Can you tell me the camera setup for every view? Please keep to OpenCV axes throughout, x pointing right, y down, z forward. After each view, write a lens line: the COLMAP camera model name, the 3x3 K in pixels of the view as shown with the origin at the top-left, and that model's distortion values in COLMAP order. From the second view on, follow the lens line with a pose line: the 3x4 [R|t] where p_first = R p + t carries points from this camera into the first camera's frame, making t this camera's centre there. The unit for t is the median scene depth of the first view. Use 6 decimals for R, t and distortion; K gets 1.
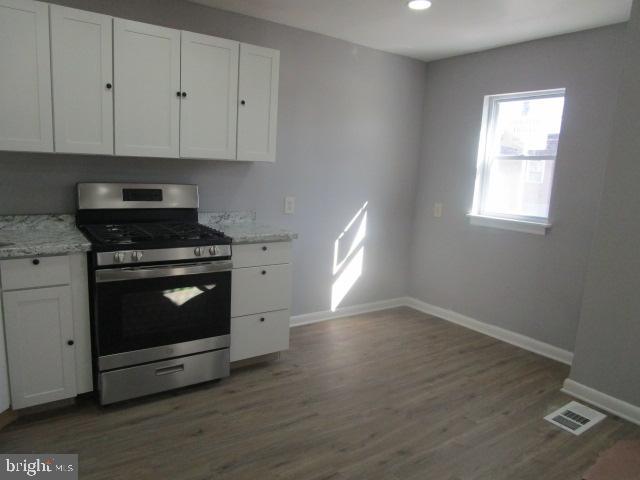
lens RADIAL K [[453.5, 0, 314.4], [0, 453.5, 239.2], [0, 0, 1]] dist [-0.026144, 0.000200]
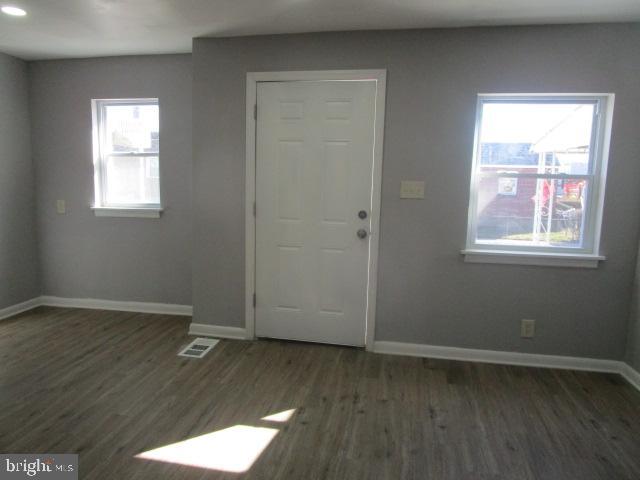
lens RADIAL K [[453.5, 0, 314.4], [0, 453.5, 239.2], [0, 0, 1]] dist [-0.026144, 0.000200]
pose [[0.706532, -0.133834, 0.694911, -0.062638], [0.130876, 0.989727, 0.057549, 0.038681], [-0.695474, 0.050287, 0.716790, -0.199730]]
